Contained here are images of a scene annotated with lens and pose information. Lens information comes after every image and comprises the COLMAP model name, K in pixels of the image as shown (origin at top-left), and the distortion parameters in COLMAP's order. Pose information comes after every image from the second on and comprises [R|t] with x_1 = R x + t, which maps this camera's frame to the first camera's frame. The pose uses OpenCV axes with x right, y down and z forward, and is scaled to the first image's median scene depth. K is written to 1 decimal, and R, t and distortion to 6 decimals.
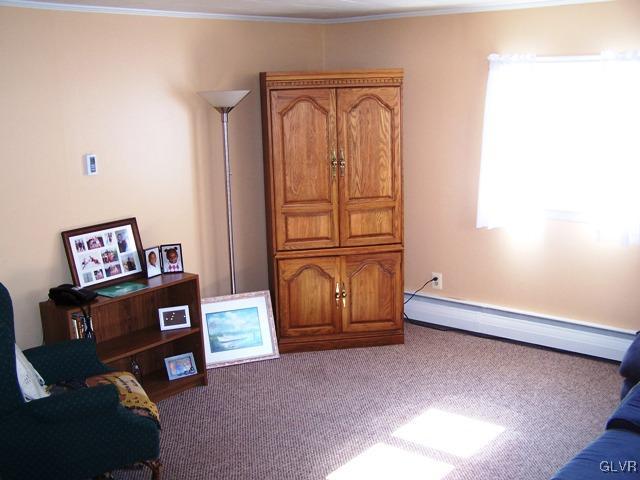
lens RADIAL K [[736.7, 0, 311.3], [0, 736.7, 242.5], [0, 0, 1]] dist [-0.229676, 0.450988]
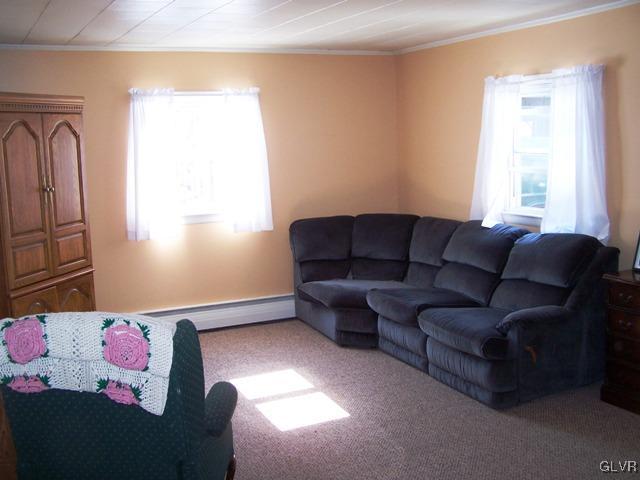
lens RADIAL K [[736.7, 0, 311.3], [0, 736.7, 242.5], [0, 0, 1]] dist [-0.229676, 0.450988]
pose [[0.437071, -0.115800, 0.891941, -0.678582], [0.213361, 0.976720, 0.022256, 0.014002], [-0.873754, 0.180578, 0.451603, 0.274703]]
